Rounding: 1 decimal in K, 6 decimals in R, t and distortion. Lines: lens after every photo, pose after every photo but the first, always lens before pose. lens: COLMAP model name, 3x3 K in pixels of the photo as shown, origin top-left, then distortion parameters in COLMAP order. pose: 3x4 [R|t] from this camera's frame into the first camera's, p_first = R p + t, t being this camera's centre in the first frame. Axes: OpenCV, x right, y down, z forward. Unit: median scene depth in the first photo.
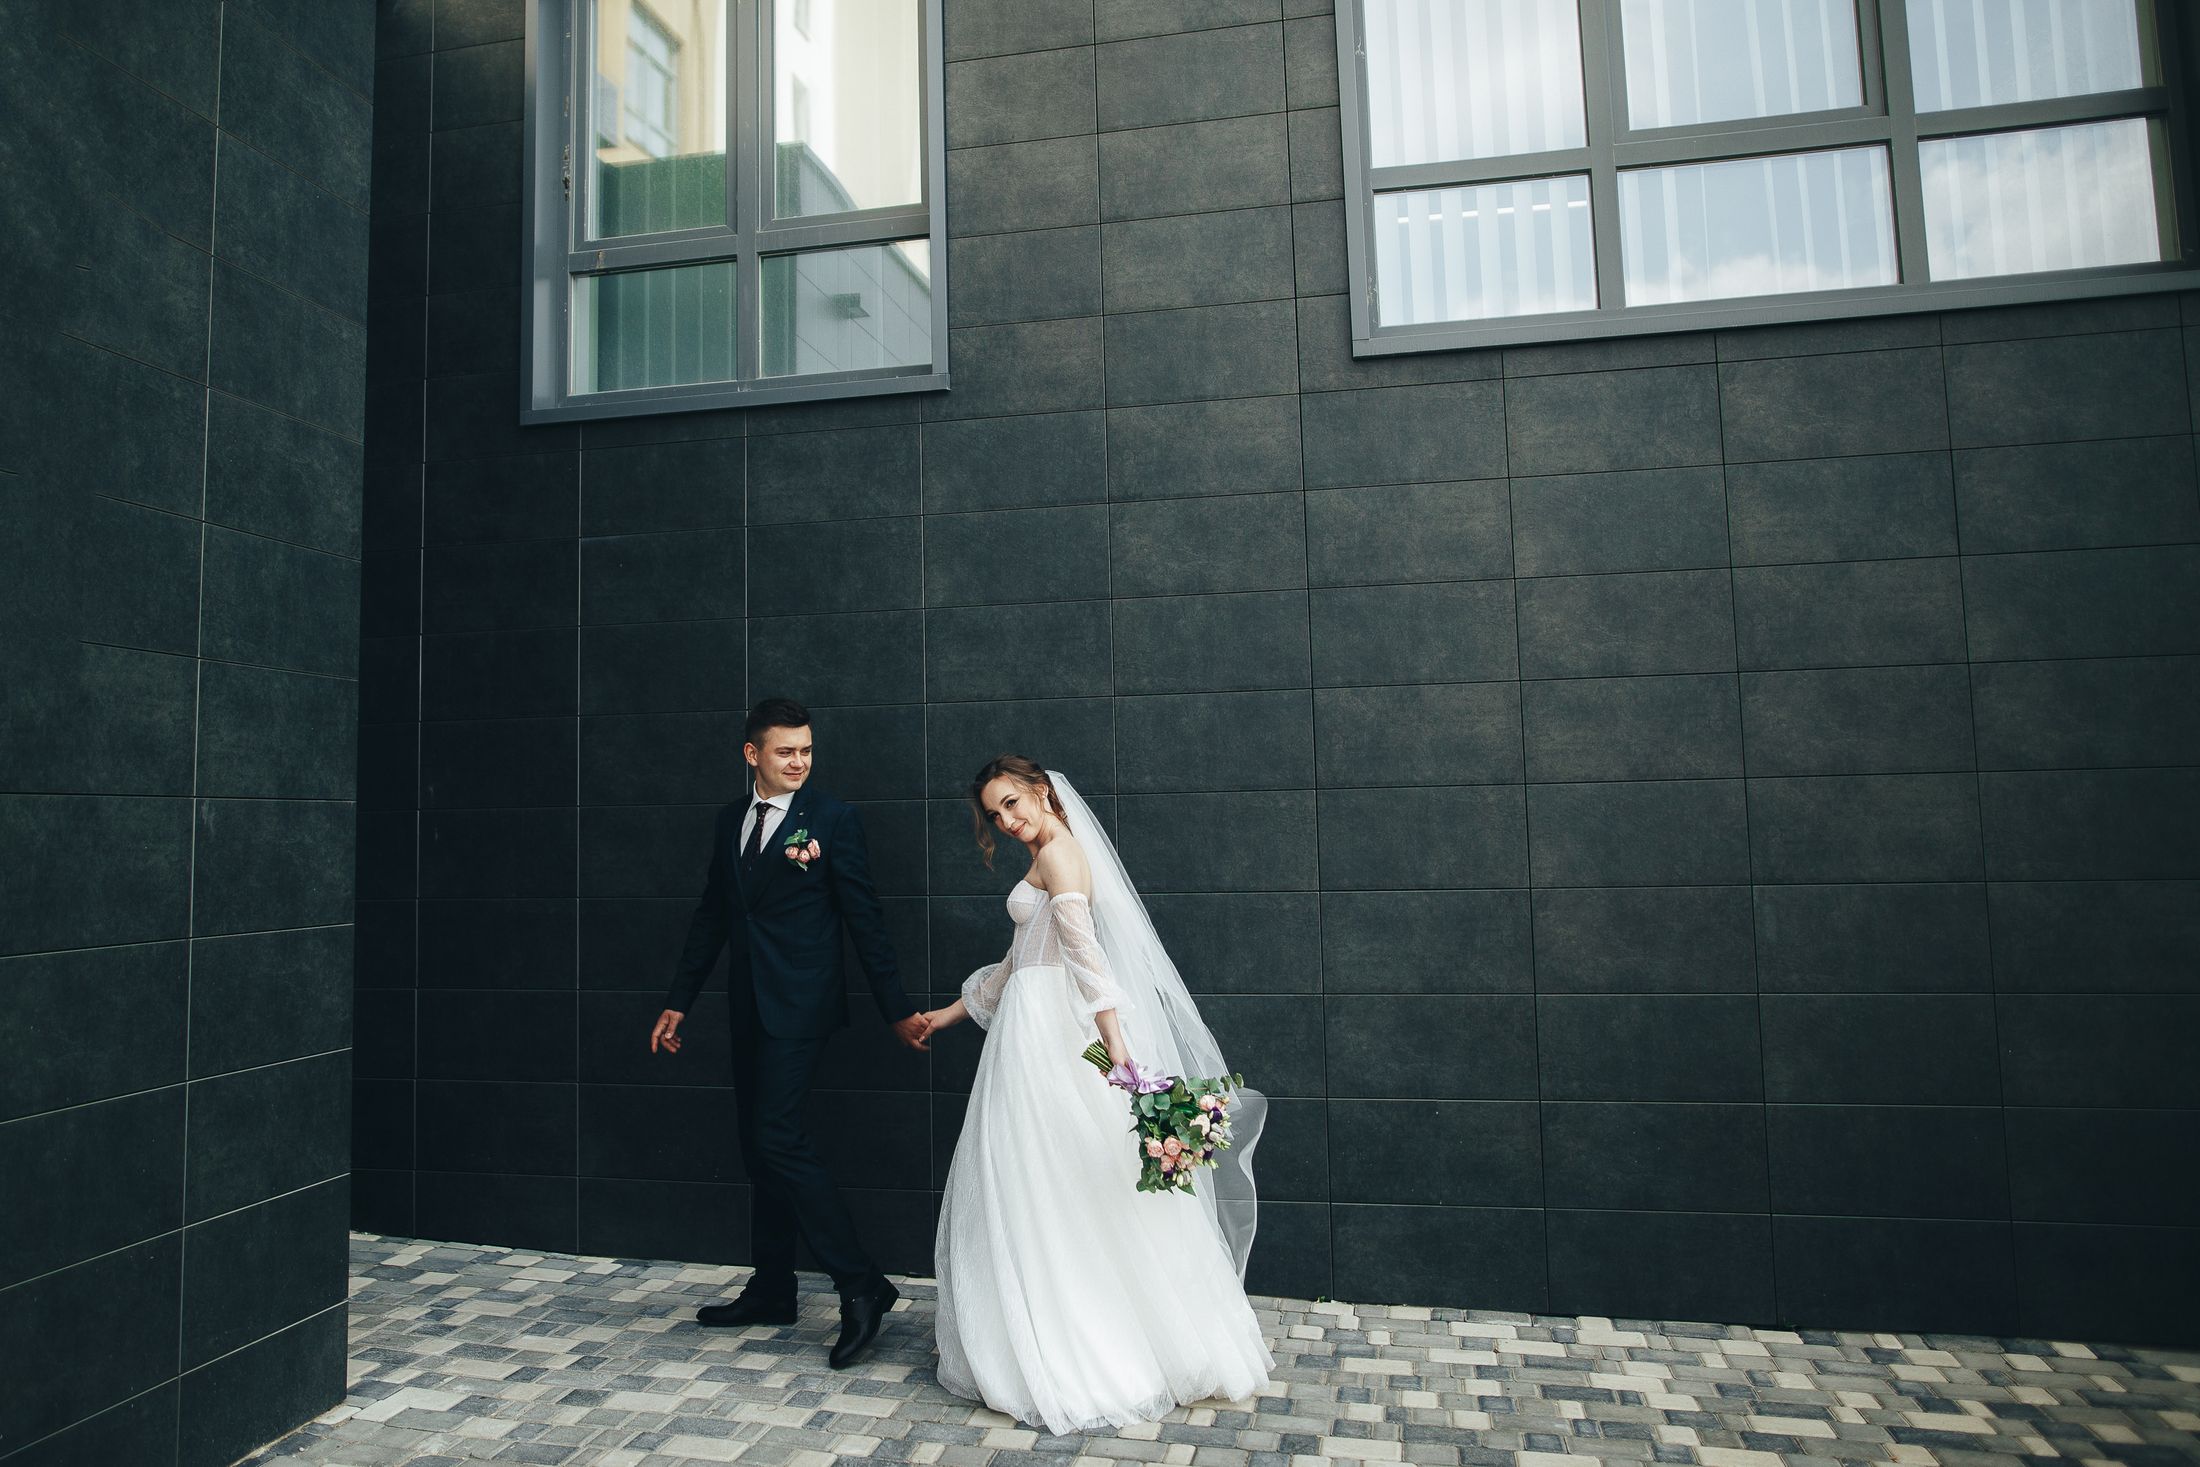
lens RADIAL K [[1603.4, 0, 1098.8], [0, 1603.4, 734.2], [0, 0, 1]] dist [-0.003309, 0.001983]
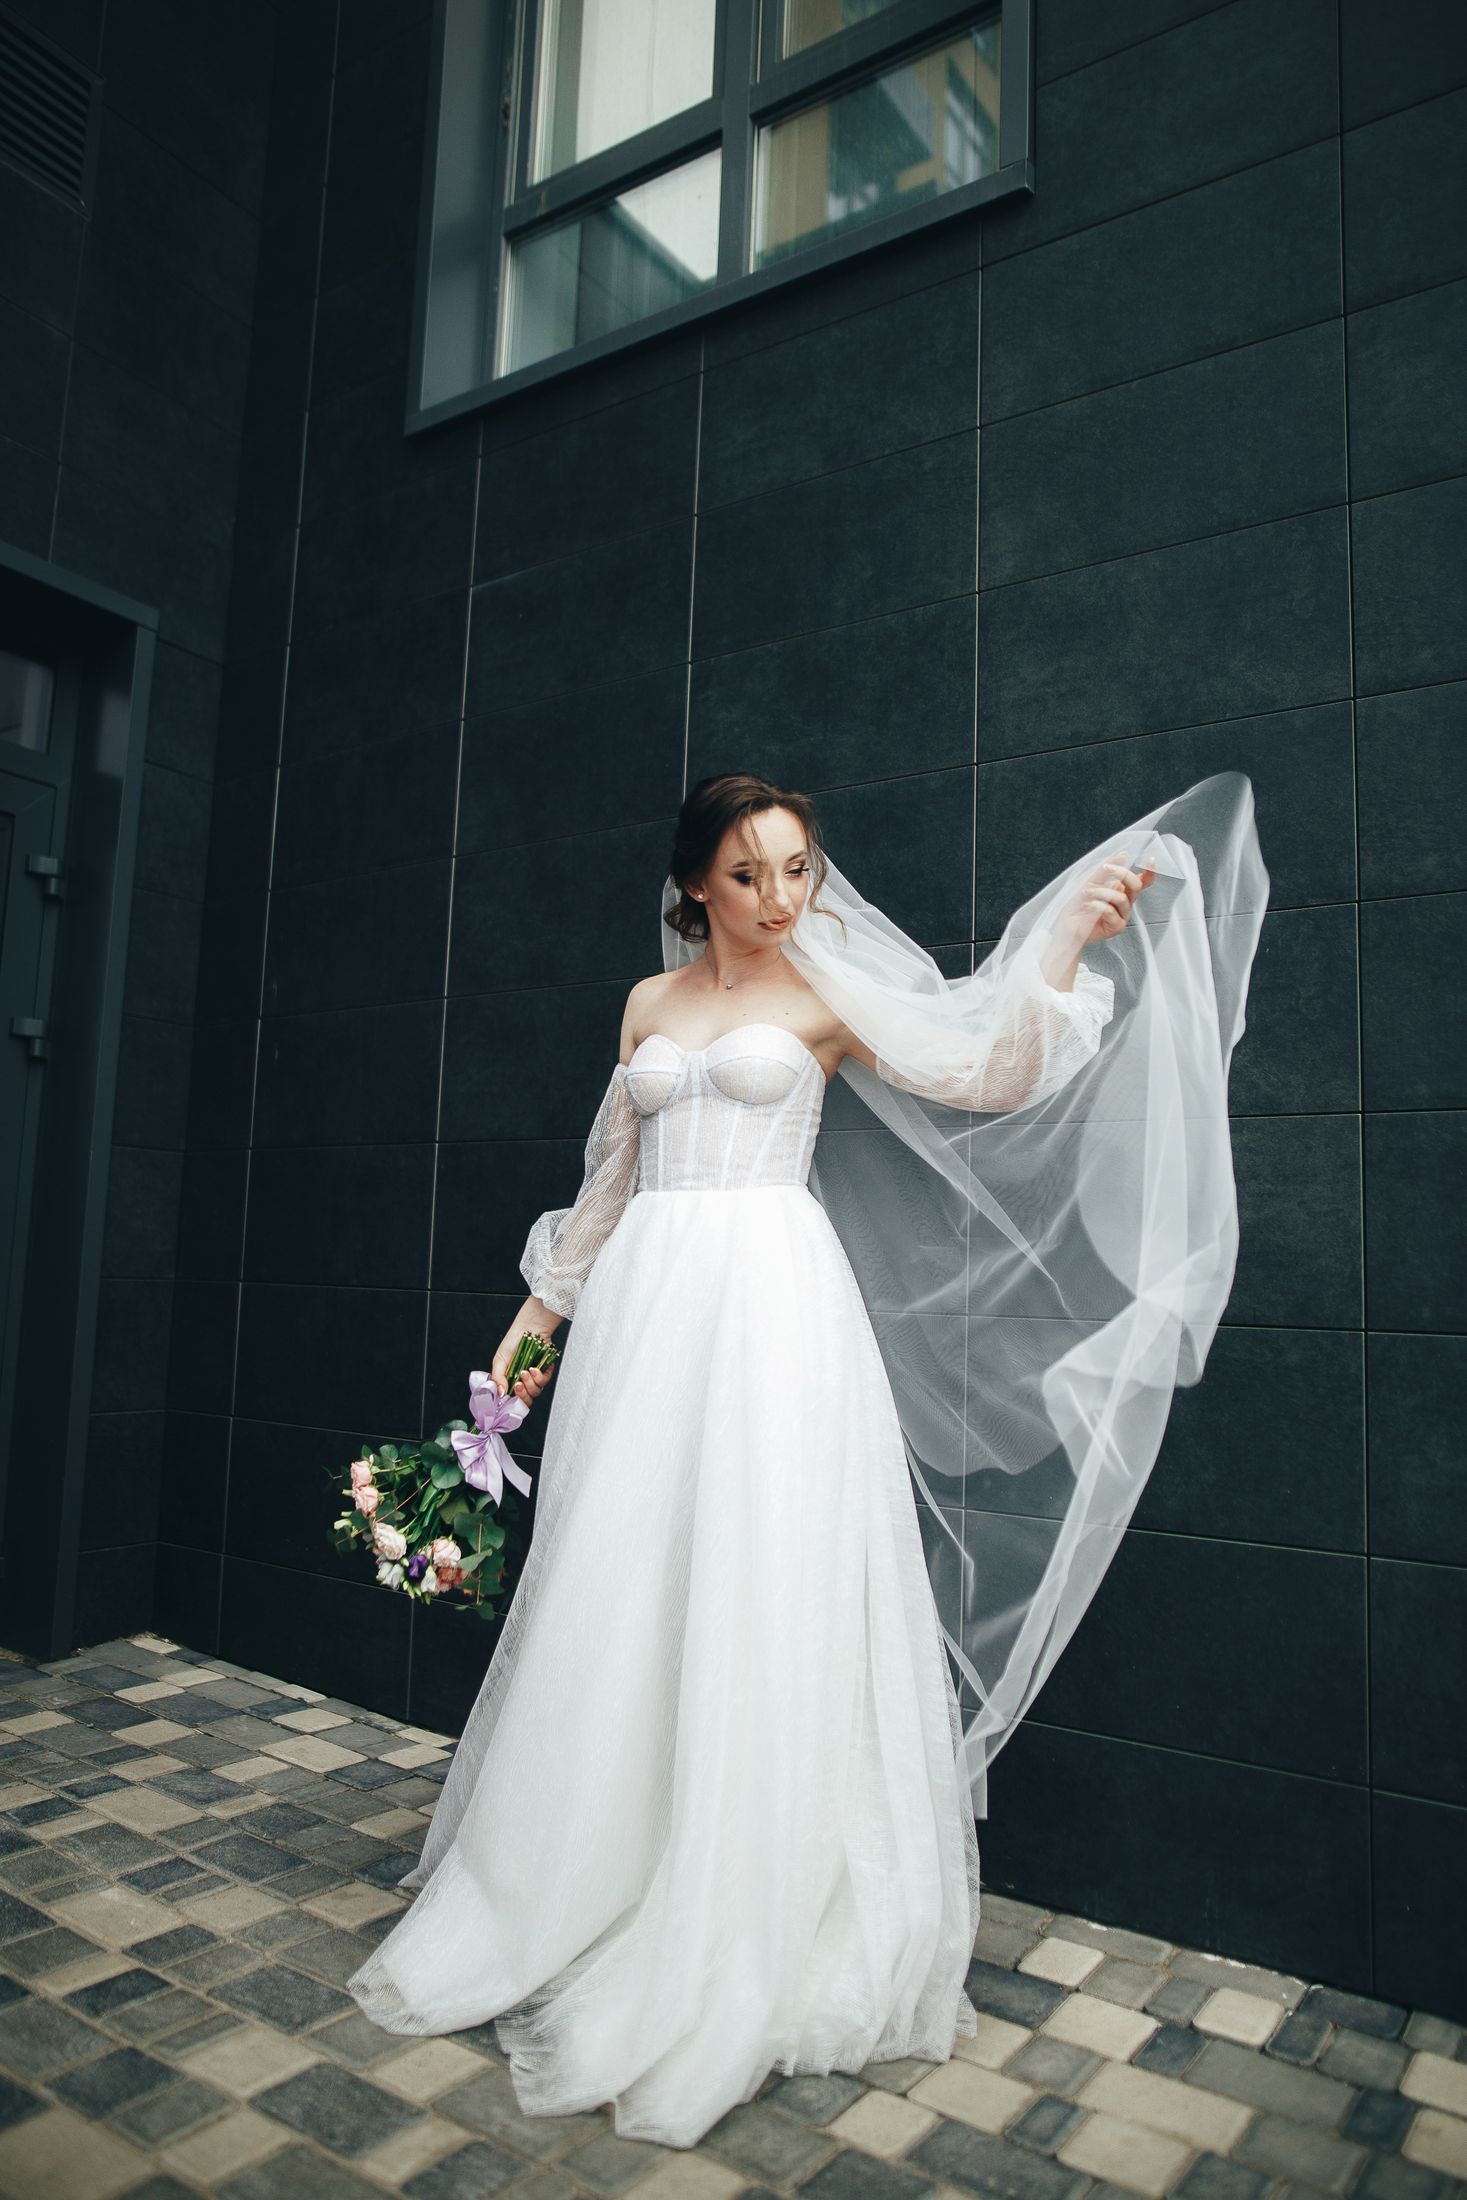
lens RADIAL K [[1603.4, 0, 739.9], [0, 1603.4, 1105.7], [0, 0, 1]] dist [-0.003309, 0.001983]
pose [[0.921635, 0.000032, -0.388057, 0.025756], [-0.015619, 0.999193, -0.037012, 0.116024], [0.387743, 0.040173, 0.920892, 0.496103]]
